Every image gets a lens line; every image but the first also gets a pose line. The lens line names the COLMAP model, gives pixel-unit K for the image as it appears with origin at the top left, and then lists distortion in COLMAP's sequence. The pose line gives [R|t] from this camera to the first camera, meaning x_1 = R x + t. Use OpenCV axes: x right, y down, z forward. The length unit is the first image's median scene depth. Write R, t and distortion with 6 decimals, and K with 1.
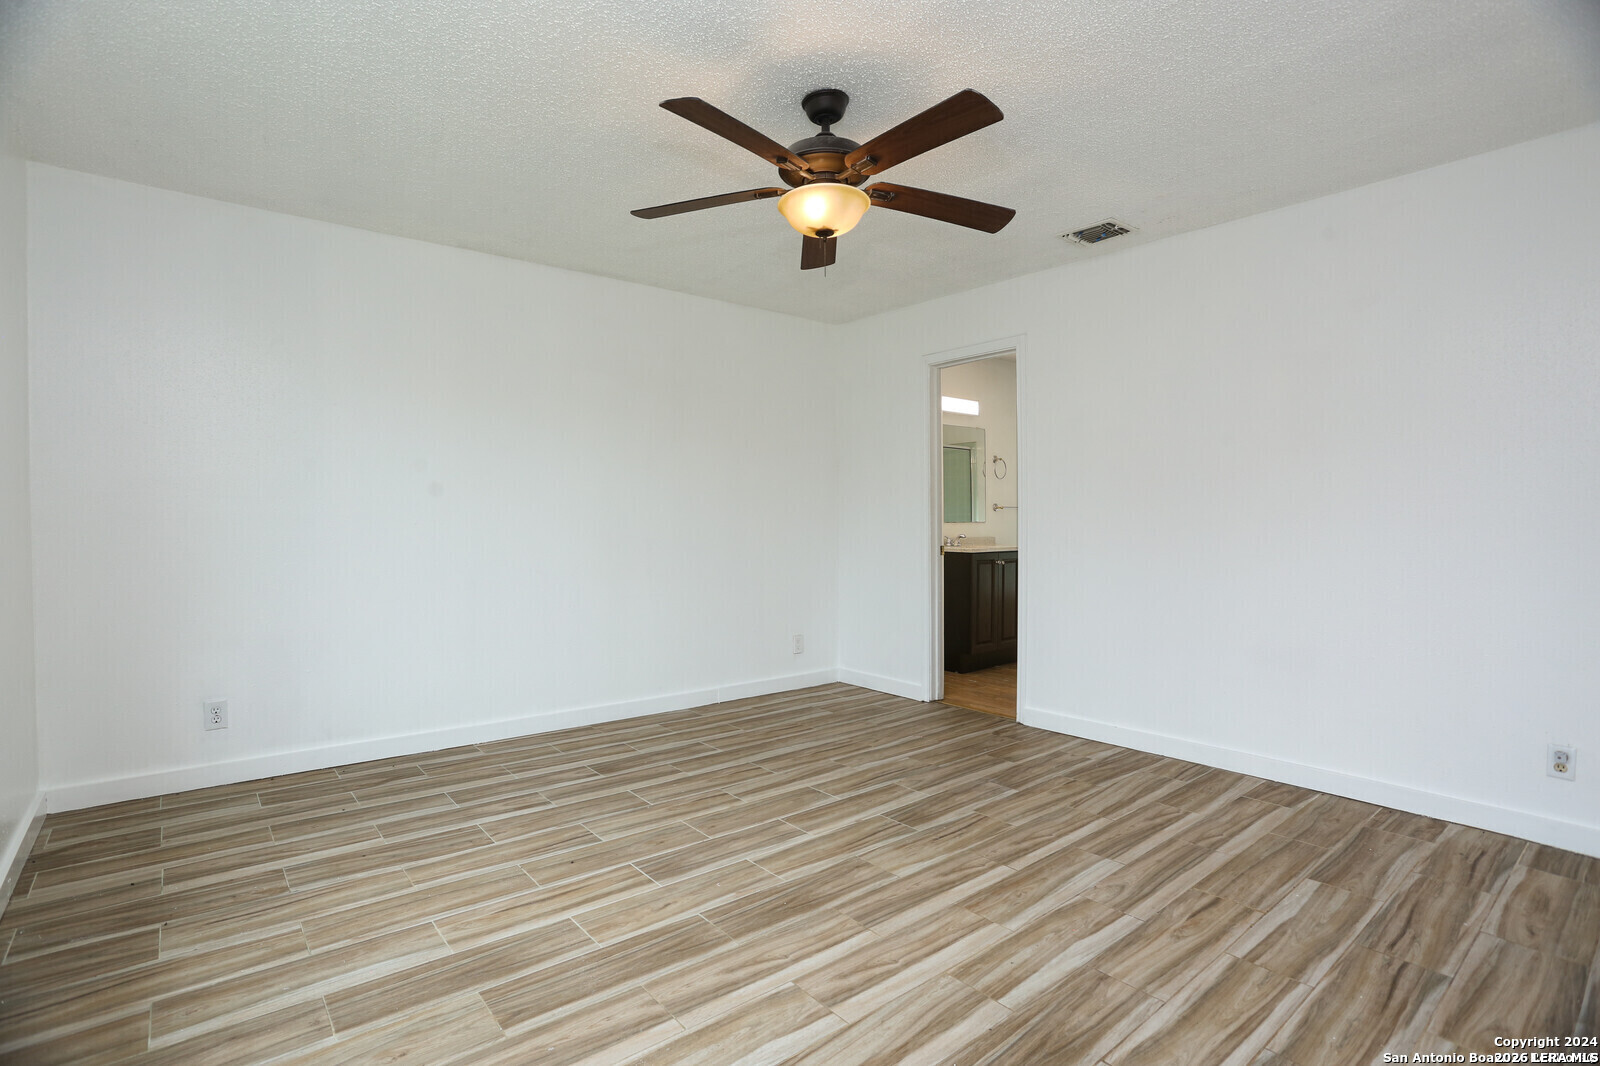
lens RADIAL K [[793.8, 0, 774.2], [0, 793.8, 529.8], [0, 0, 1]] dist [-0.077507, 0.037375]
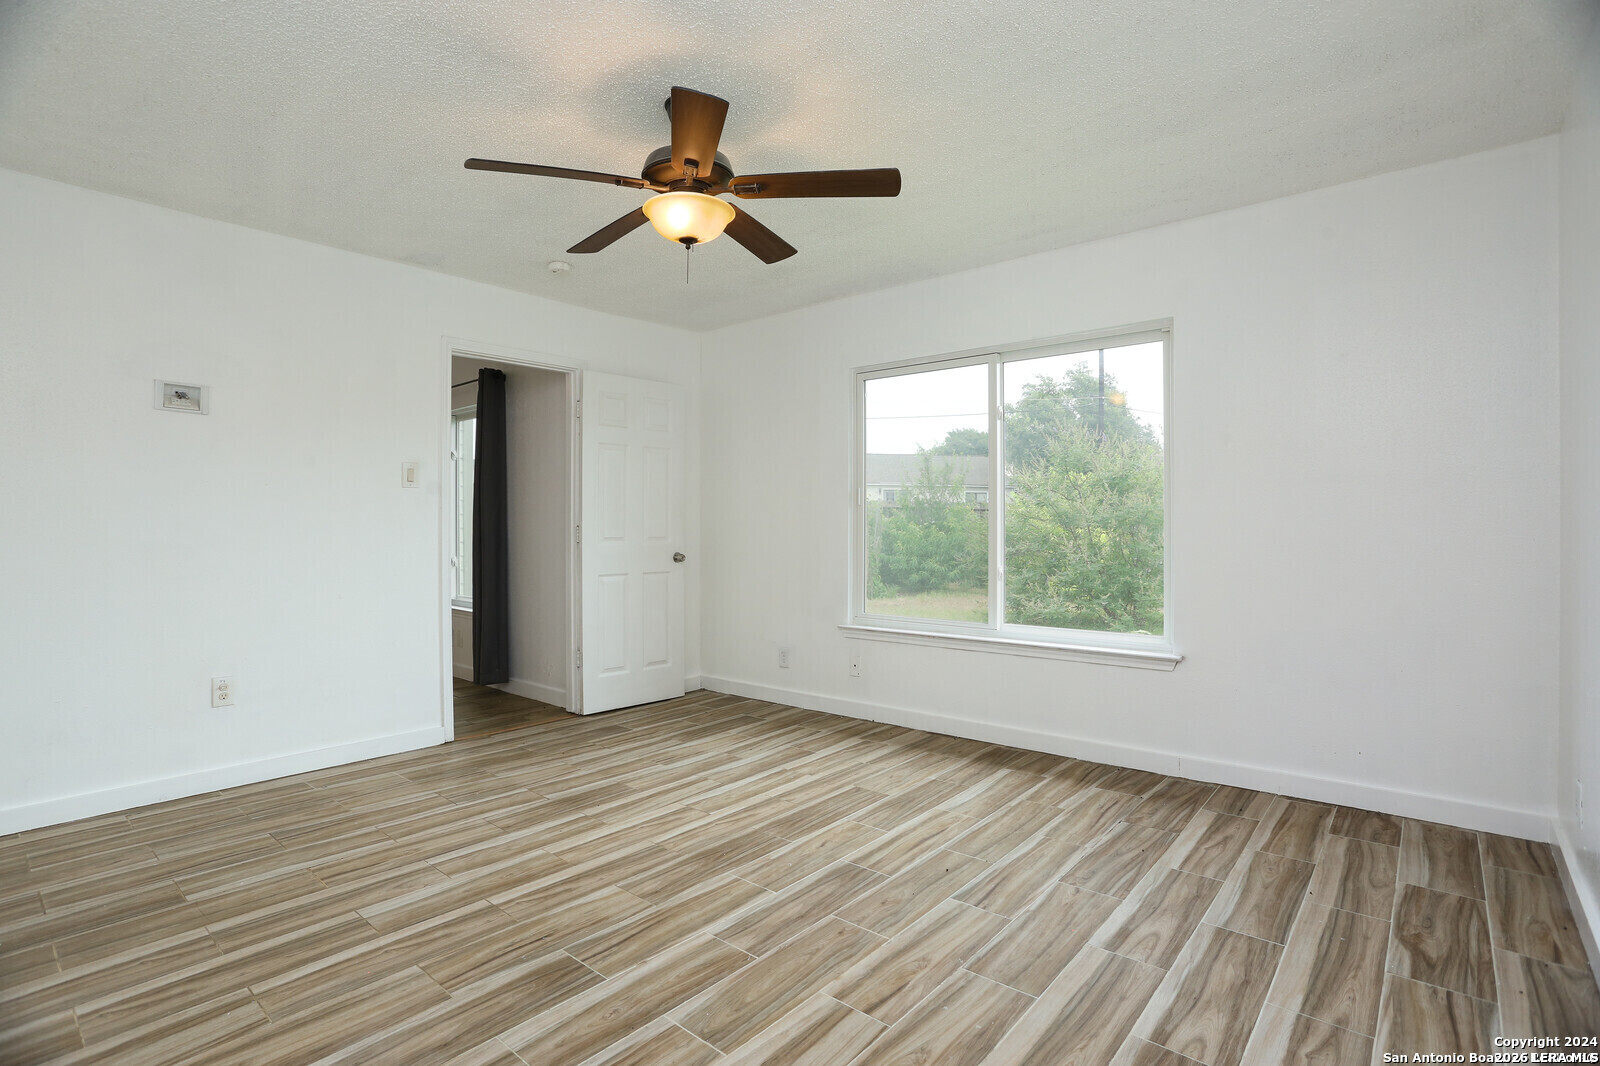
lens RADIAL K [[793.8, 0, 774.2], [0, 793.8, 529.8], [0, 0, 1]] dist [-0.077507, 0.037375]
pose [[-0.985405, 0.007195, -0.170073, 0.124877], [0.003882, 0.999796, 0.019801, -0.025044], [0.170181, 0.018852, -0.985232, 1.976757]]
